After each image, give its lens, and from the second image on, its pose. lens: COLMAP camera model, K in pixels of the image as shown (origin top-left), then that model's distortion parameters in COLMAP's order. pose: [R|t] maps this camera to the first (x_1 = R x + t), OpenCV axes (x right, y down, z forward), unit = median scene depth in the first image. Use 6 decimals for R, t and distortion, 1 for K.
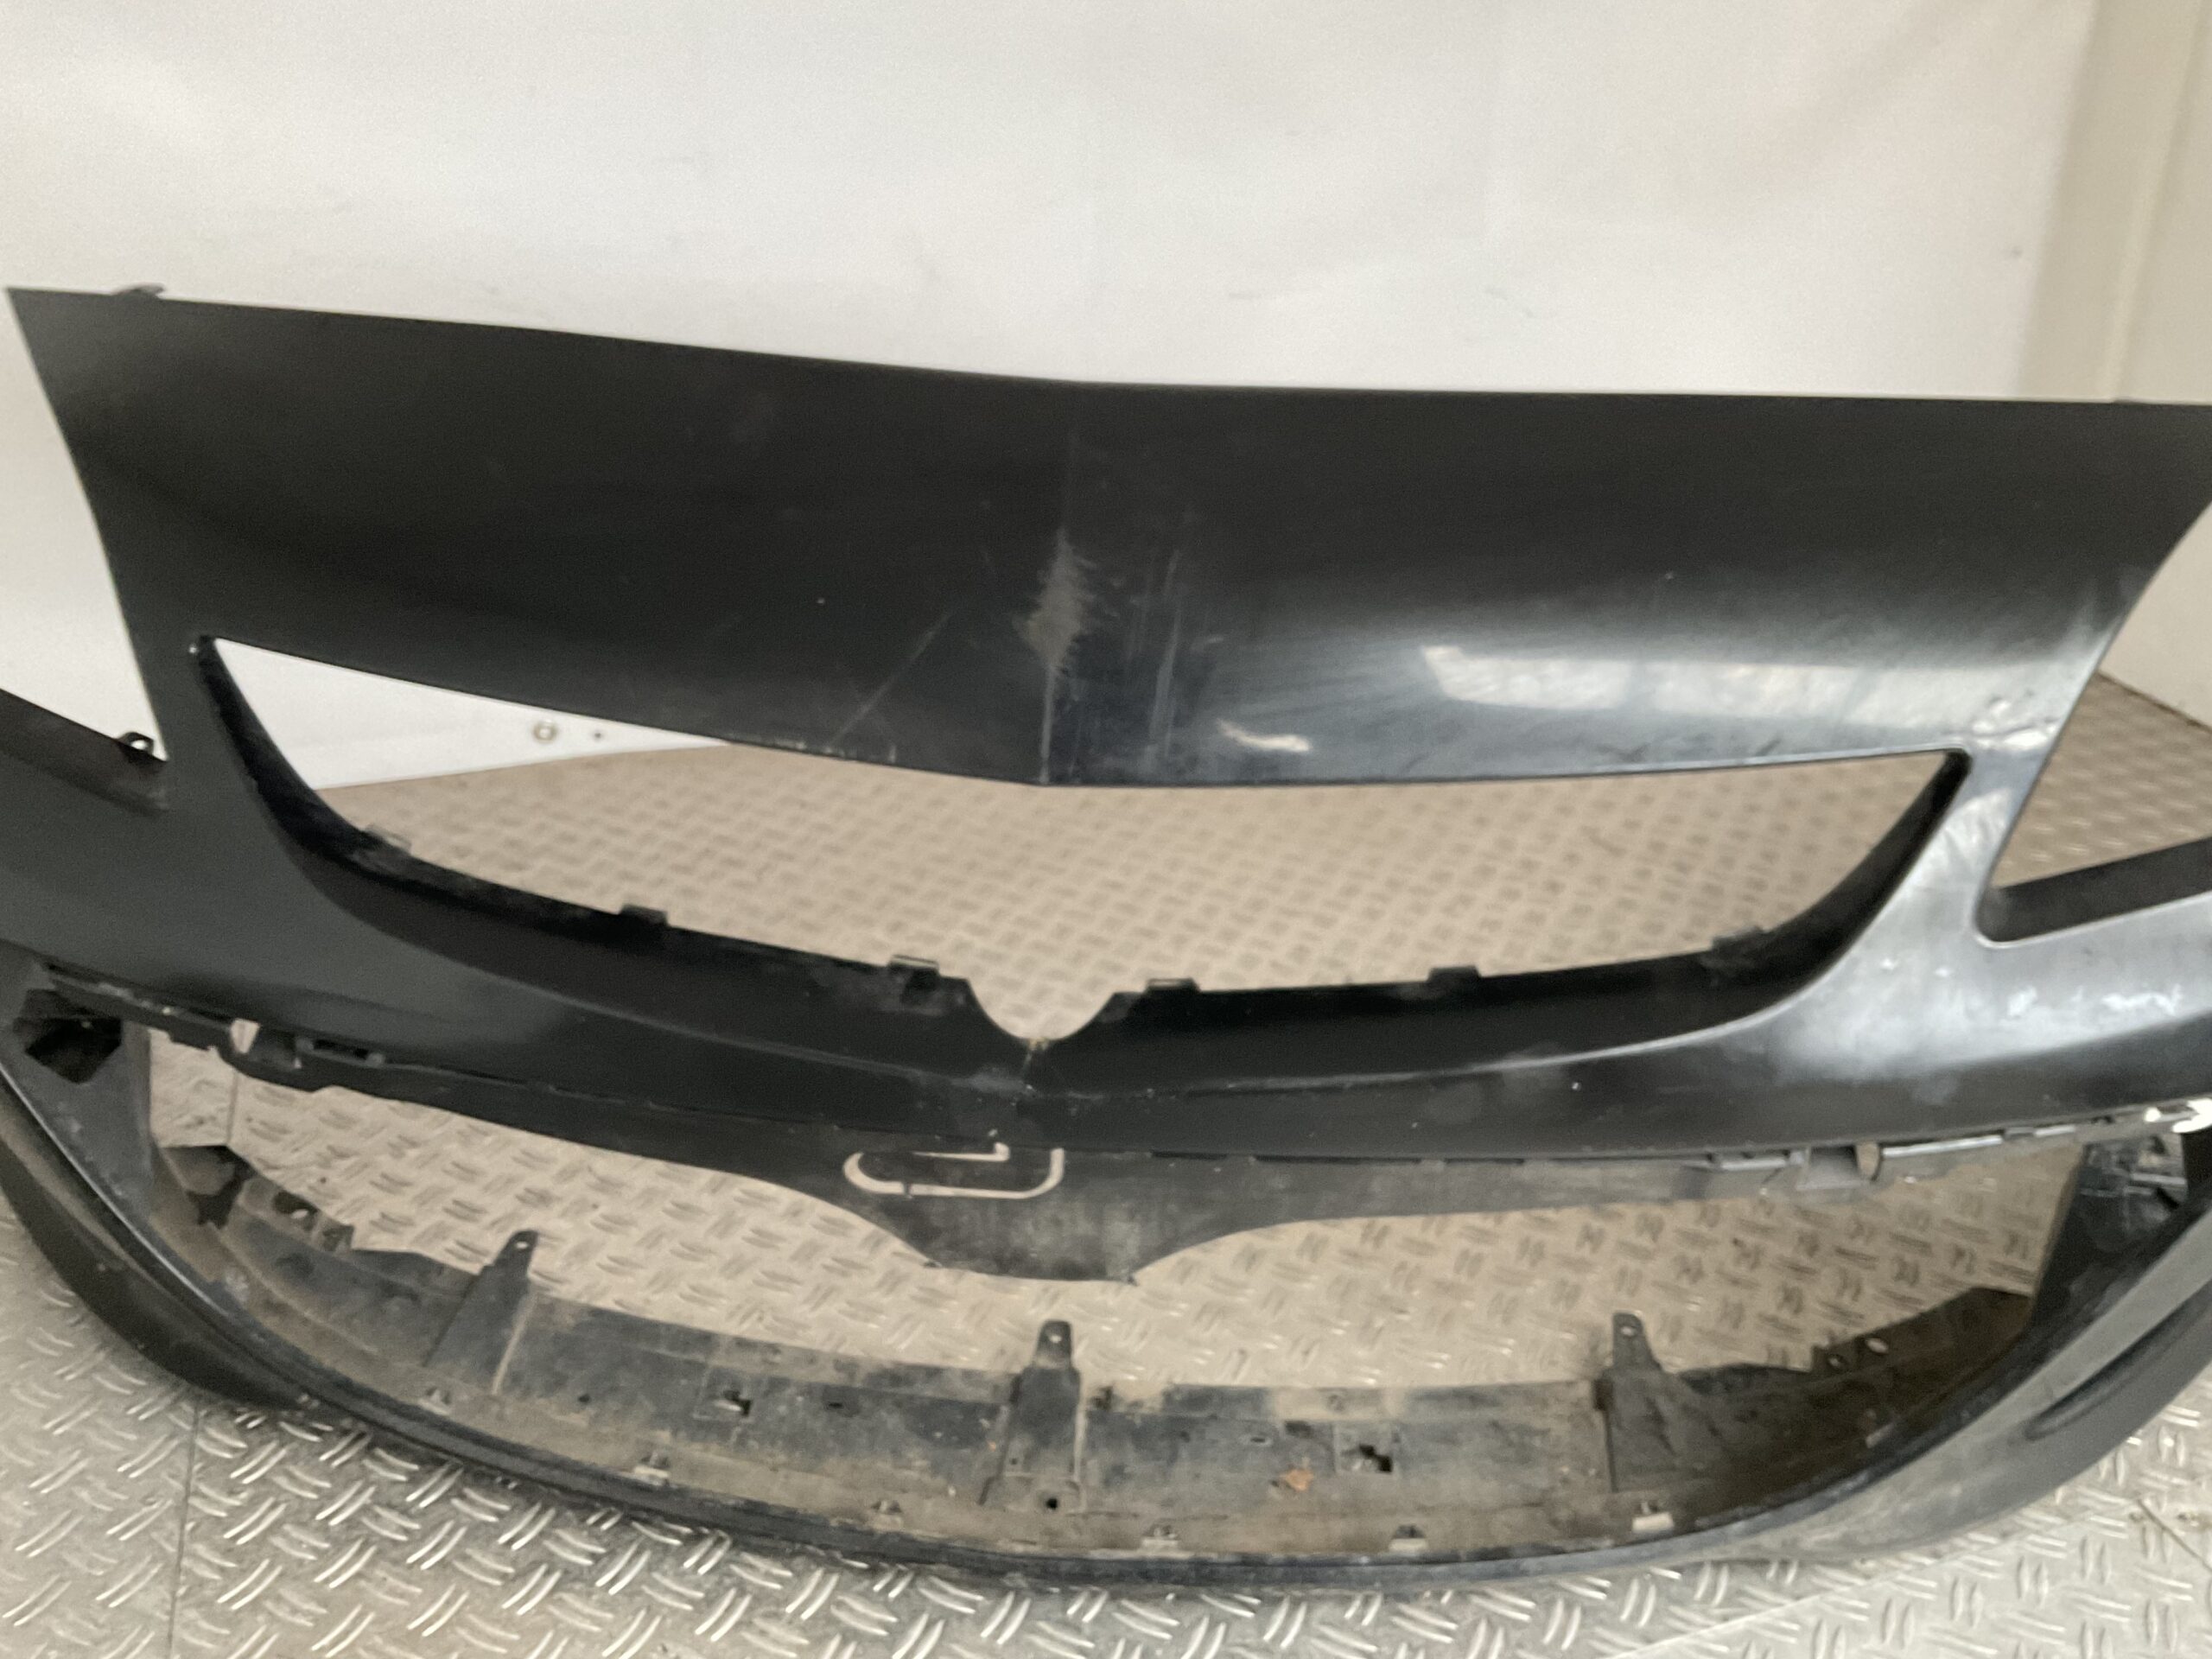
lens RADIAL K [[1829.7, 0, 1094.8], [0, 1829.7, 823.6], [0, 0, 1]] dist [0.050556, -0.049514]
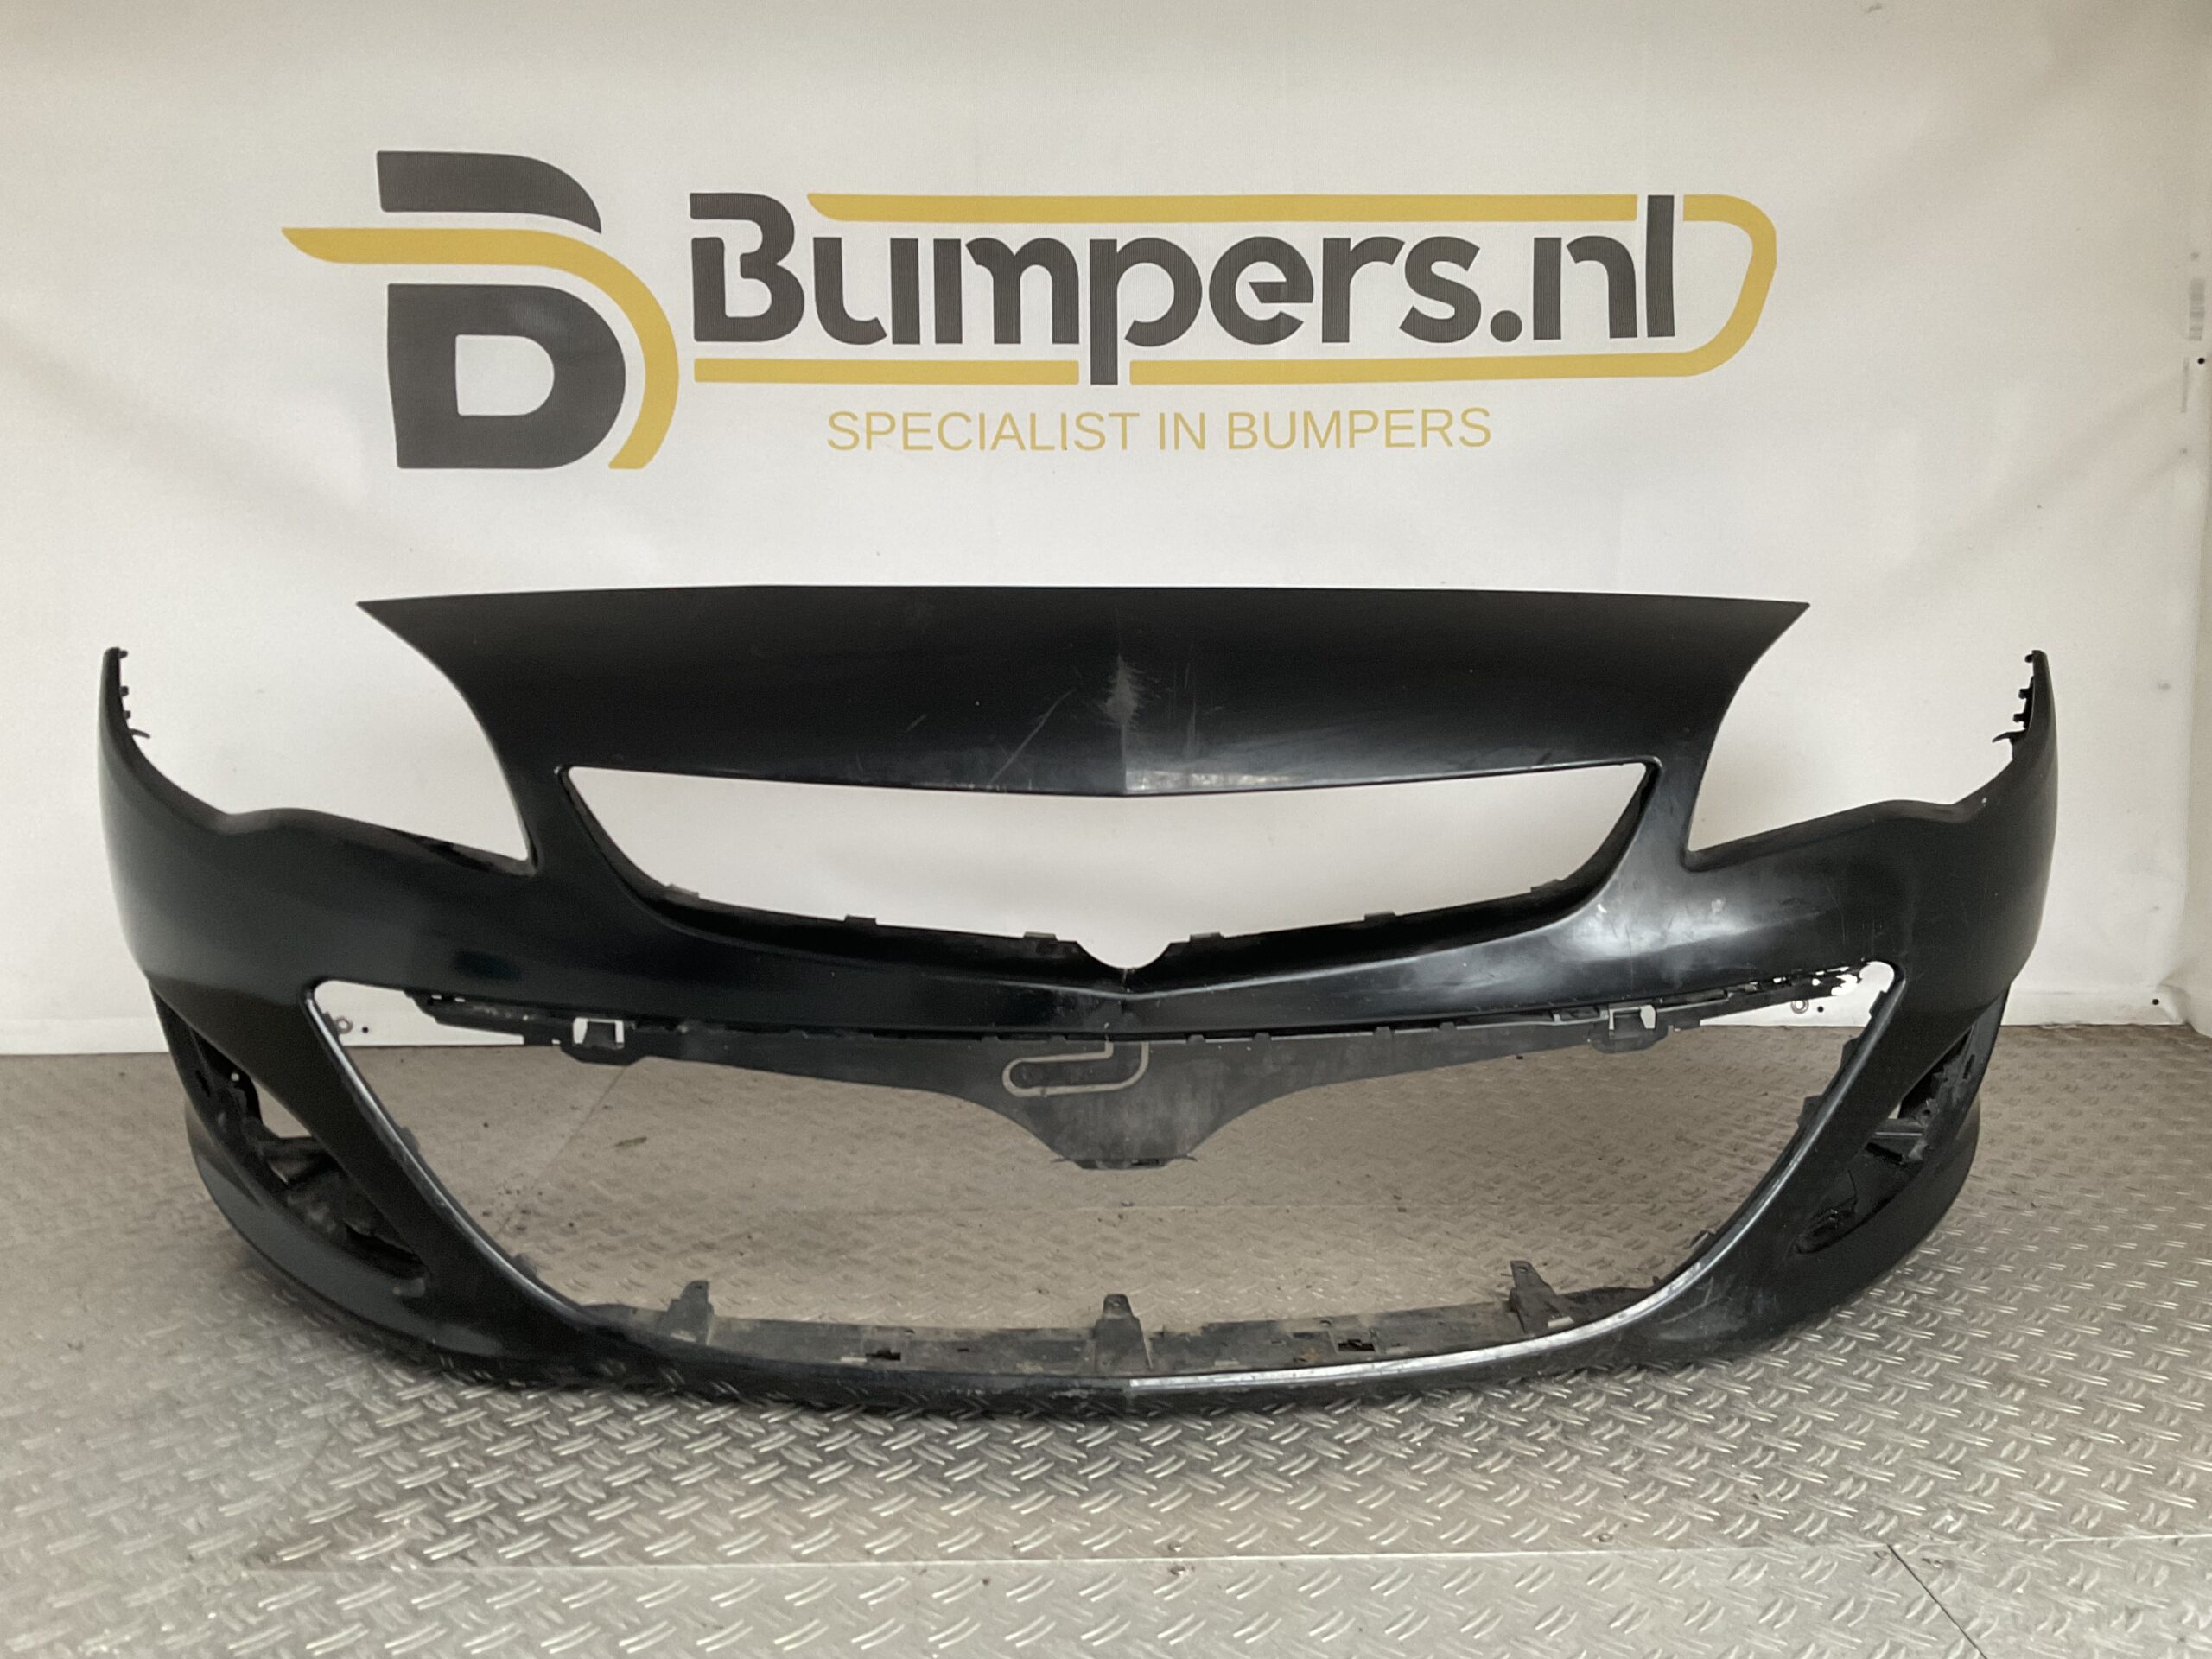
lens RADIAL K [[1829.7, 0, 1112.3], [0, 1829.7, 809.2], [0, 0, 1]] dist [0.050556, -0.049514]
pose [[0.989504, -0.052093, 0.134793, -0.233801], [0.092782, 0.944135, -0.316229, 0.455452], [-0.110789, 0.325416, 0.939058, -0.477955]]
